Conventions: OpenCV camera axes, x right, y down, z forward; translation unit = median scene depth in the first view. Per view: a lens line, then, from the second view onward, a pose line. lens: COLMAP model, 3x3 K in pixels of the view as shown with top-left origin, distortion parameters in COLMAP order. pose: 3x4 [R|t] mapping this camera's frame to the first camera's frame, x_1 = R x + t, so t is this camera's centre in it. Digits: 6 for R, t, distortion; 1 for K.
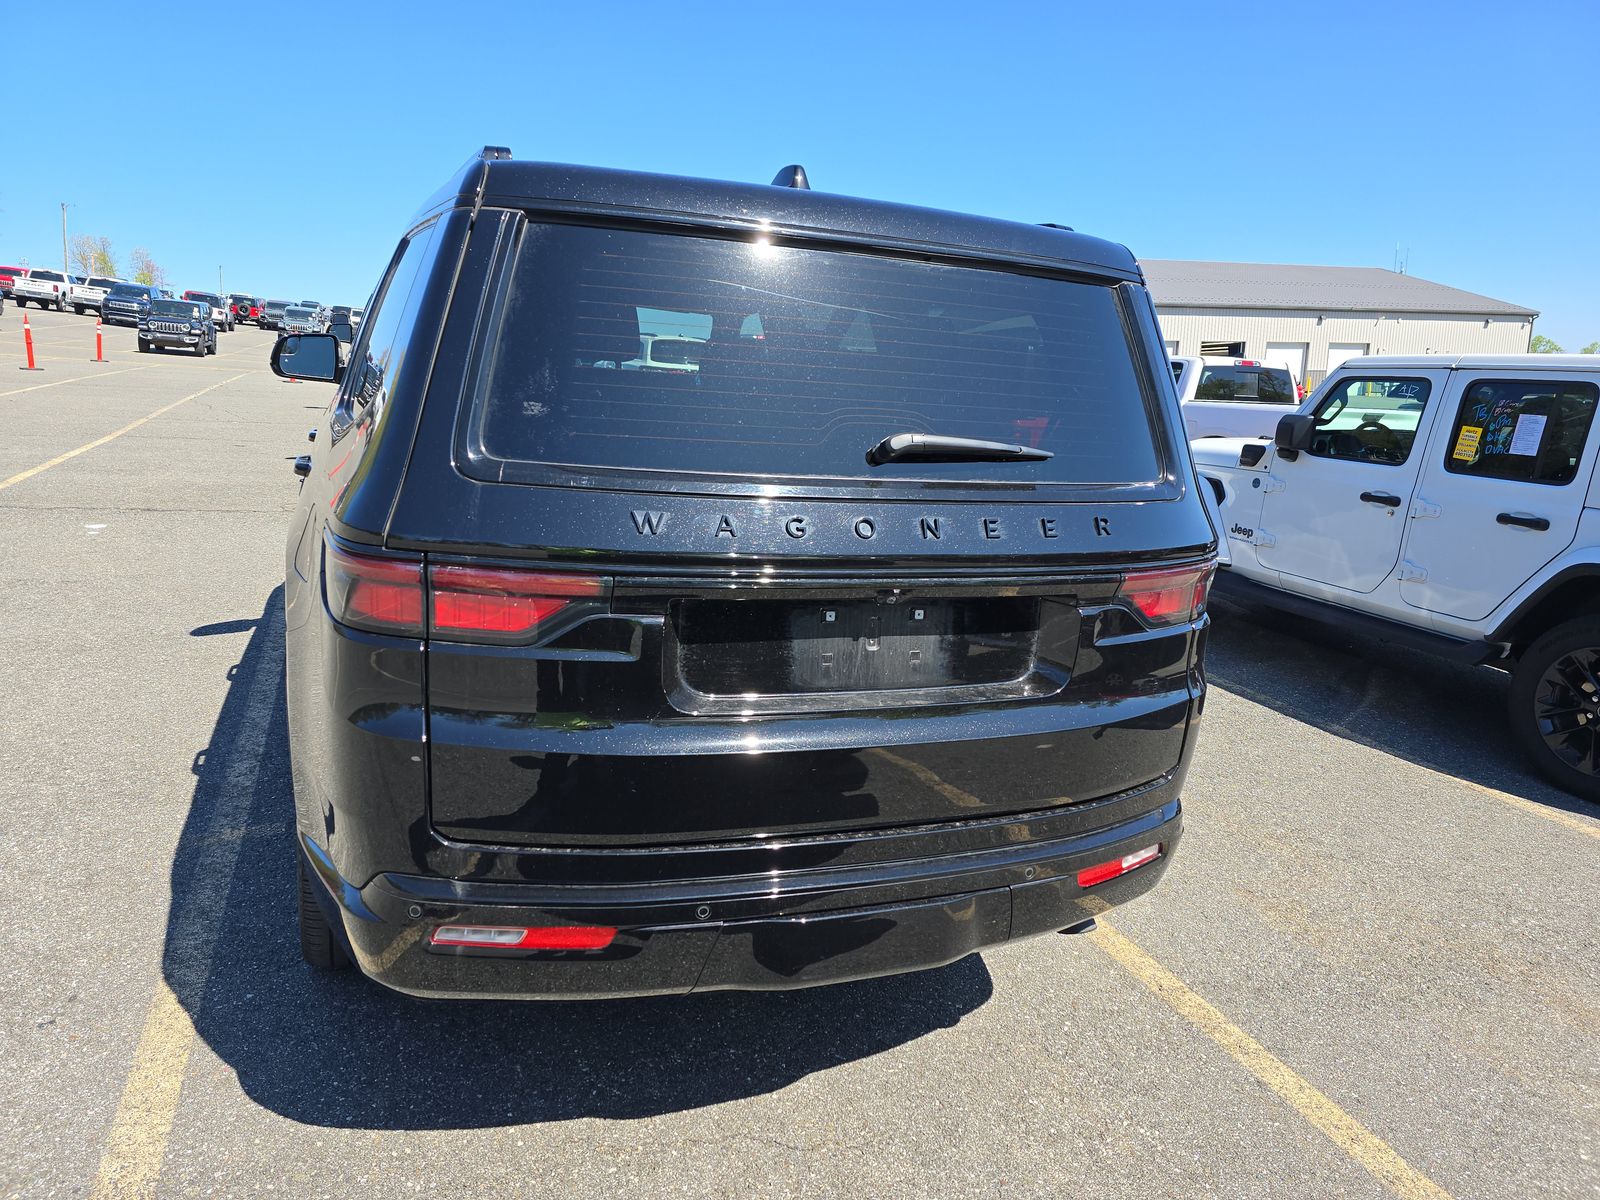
lens RADIAL K [[1053.8, 0, 800.0], [0, 1053.8, 600.0], [0, 0, 1]] dist [0.064498, -0.042891]
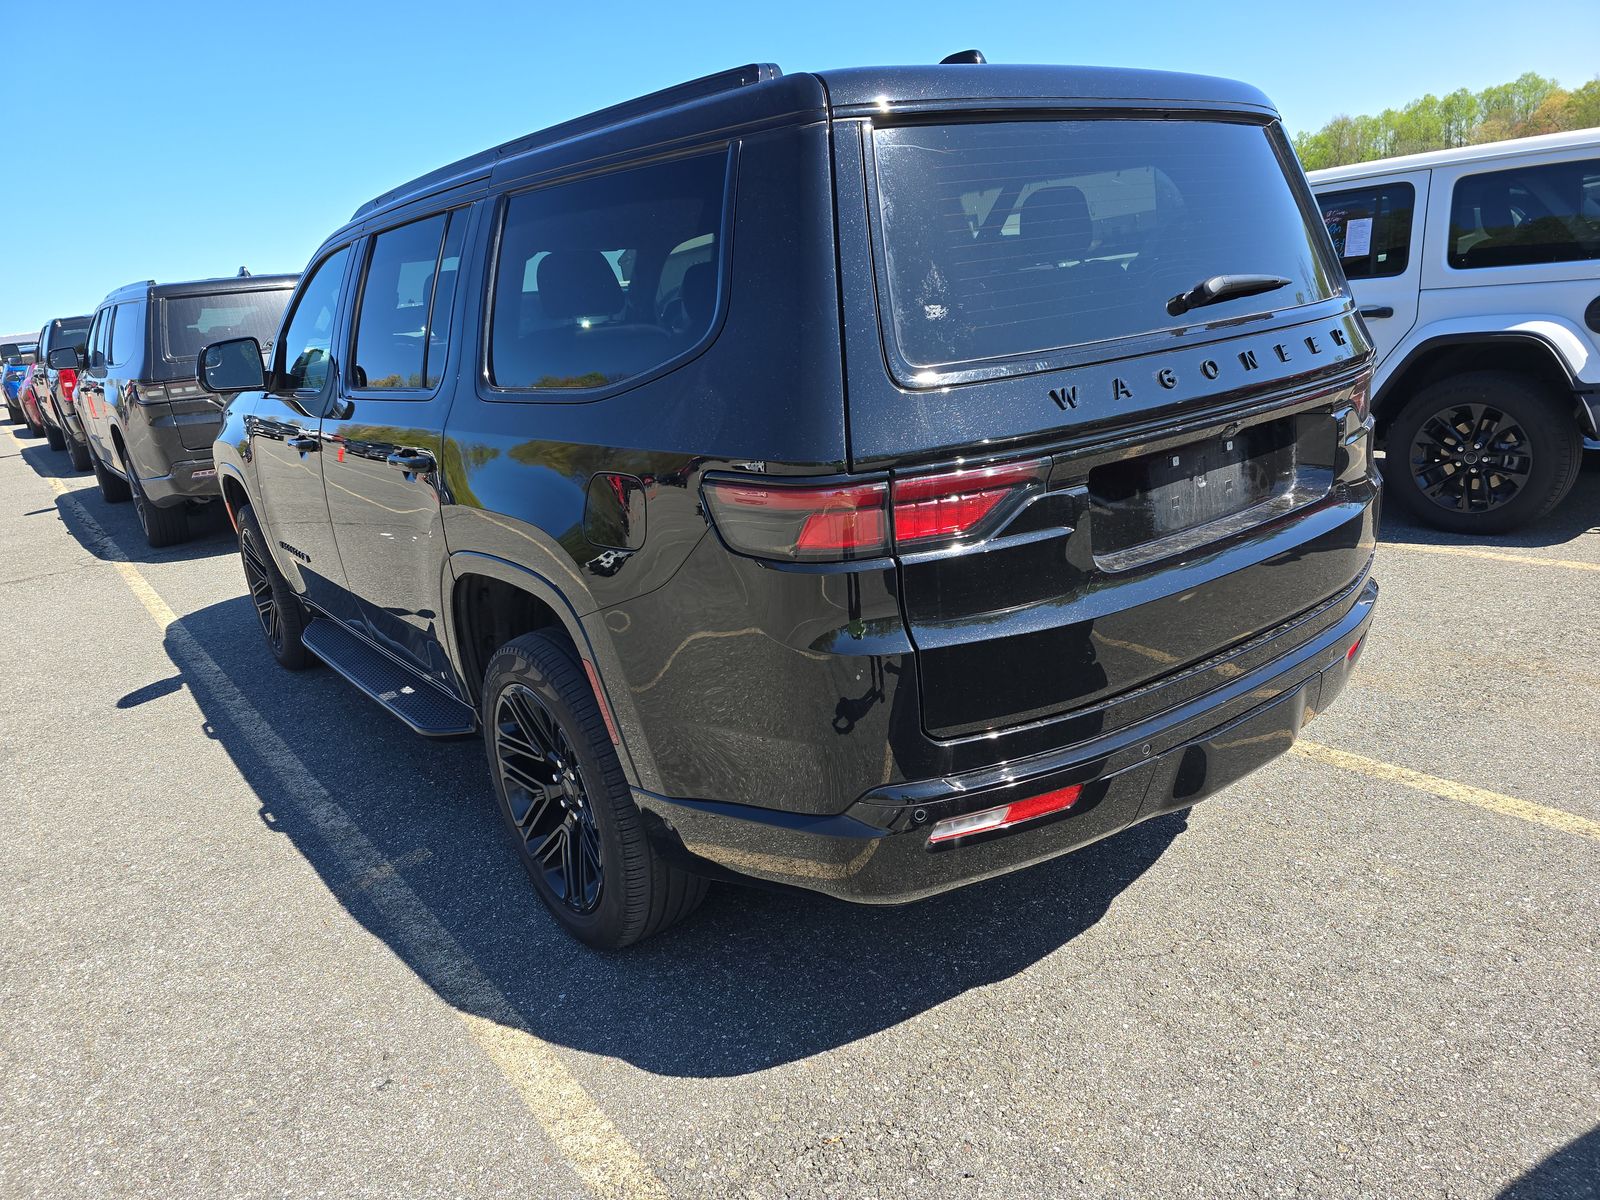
lens RADIAL K [[1037.6, 0, 800.0], [0, 1037.6, 600.0], [0, 0, 1]] dist [0.108166, -0.101486]
pose [[0.948572, -0.234816, 0.212304, -0.480861], [0.220637, 0.971330, 0.088524, -0.021586], [-0.227004, -0.037129, 0.973186, 0.031945]]
